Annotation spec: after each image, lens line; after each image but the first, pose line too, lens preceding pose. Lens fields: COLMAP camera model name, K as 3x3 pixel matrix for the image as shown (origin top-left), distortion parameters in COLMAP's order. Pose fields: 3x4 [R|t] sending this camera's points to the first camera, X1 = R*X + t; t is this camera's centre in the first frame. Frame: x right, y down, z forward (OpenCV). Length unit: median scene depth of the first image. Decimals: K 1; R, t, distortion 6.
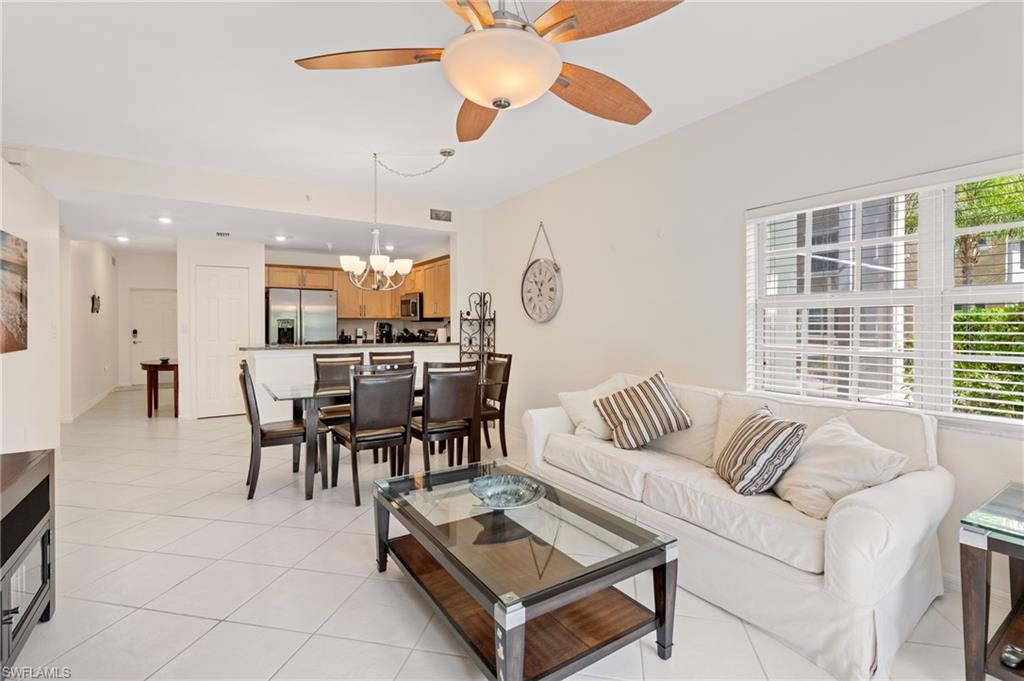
lens RADIAL K [[470.4, 0, 510.3], [0, 470.4, 336.9], [0, 0, 1]] dist [-0.013047, -0.000389]
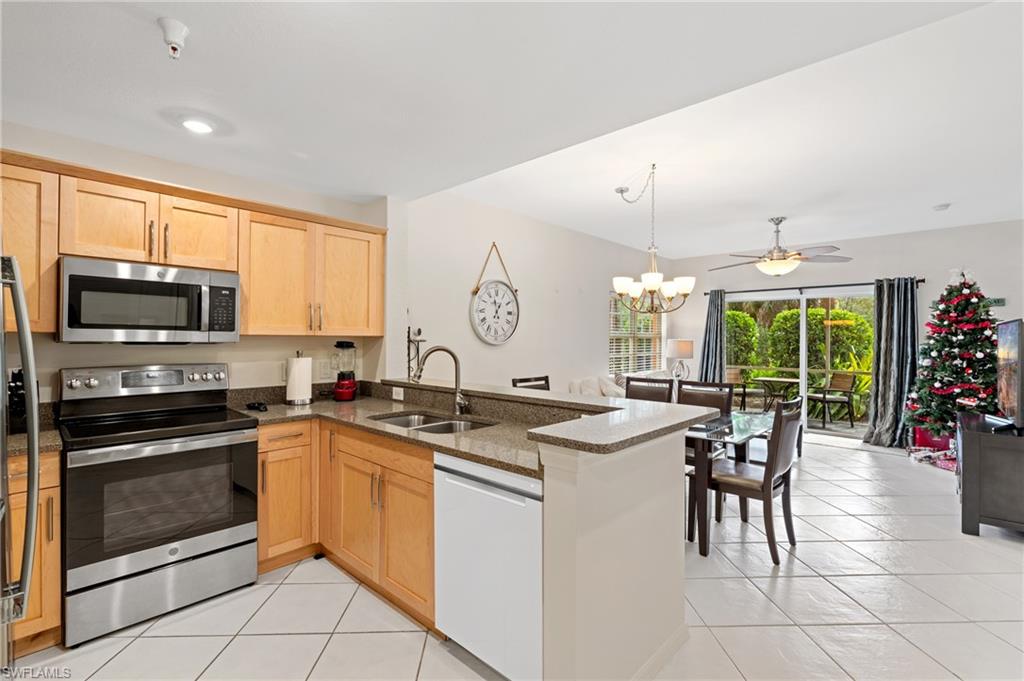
lens RADIAL K [[470.4, 0, 504.8], [0, 470.4, 339.3], [0, 0, 1]] dist [-0.013047, -0.000389]
pose [[-0.237675, -0.005887, 0.971327, -0.720724], [0.017490, 0.999794, 0.010340, -0.040936], [-0.971187, 0.019446, -0.237523, 0.970593]]
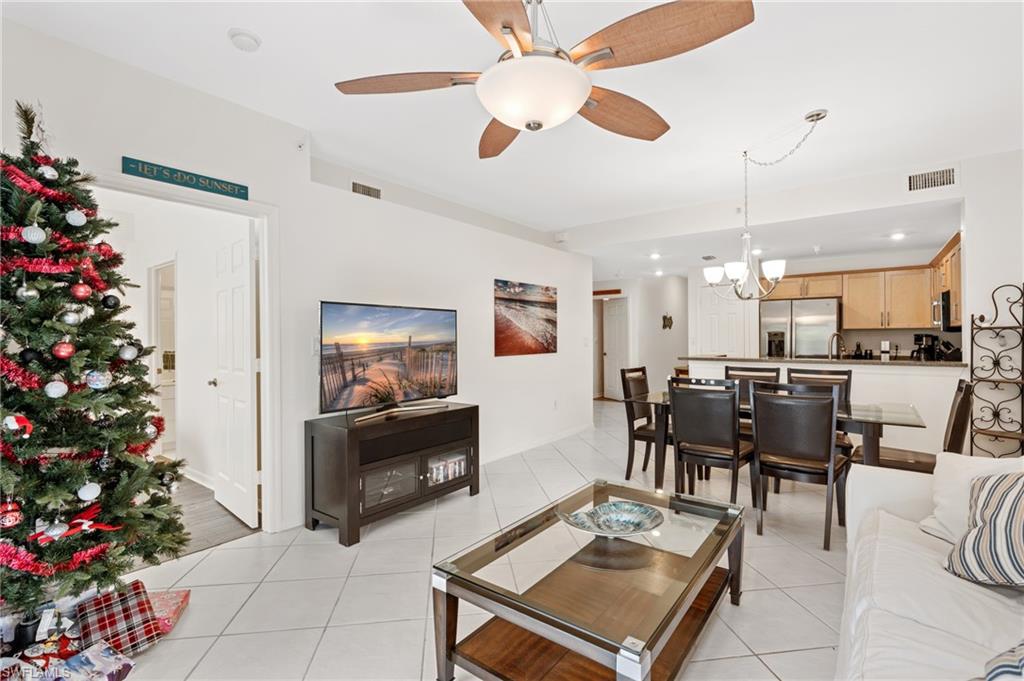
lens RADIAL K [[470.4, 0, 517.9], [0, 470.4, 336.1], [0, 0, 1]] dist [-0.013047, -0.000389]
pose [[0.318444, -0.006088, -0.947922, 0.298558], [-0.021288, 0.999681, -0.013572, -0.003819], [0.947703, 0.024502, 0.318213, 0.195285]]
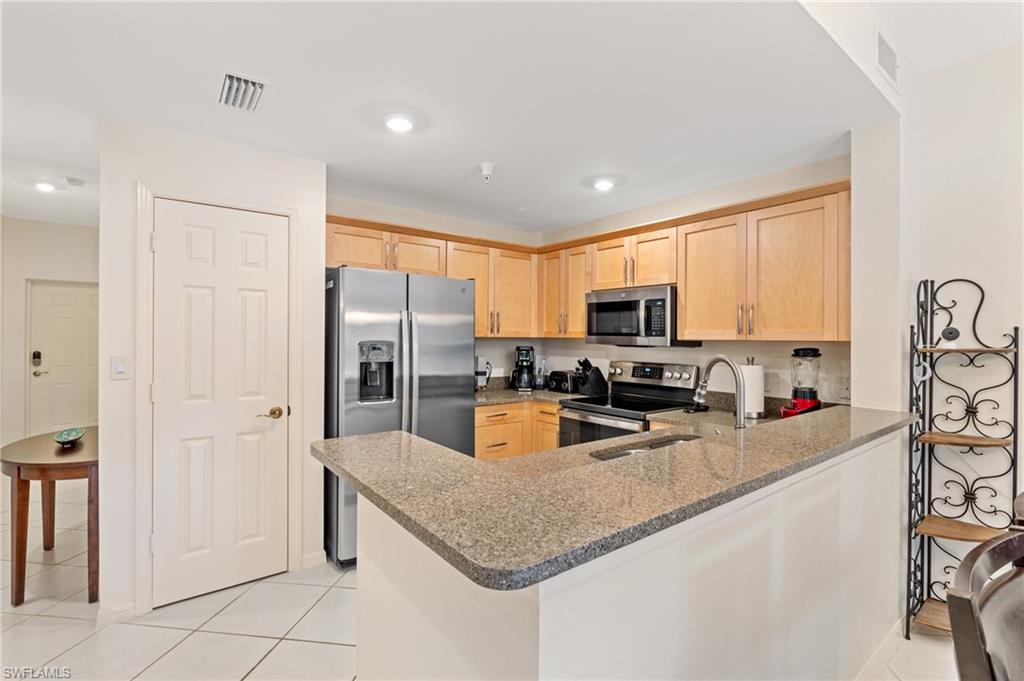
lens RADIAL K [[470.4, 0, 511.2], [0, 470.4, 339.3], [0, 0, 1]] dist [-0.013047, -0.000389]
pose [[0.994211, 0.002789, 0.107411, -0.438773], [-0.000921, 0.999848, -0.017438, -0.036375], [-0.107444, 0.017238, 0.994062, 0.614288]]
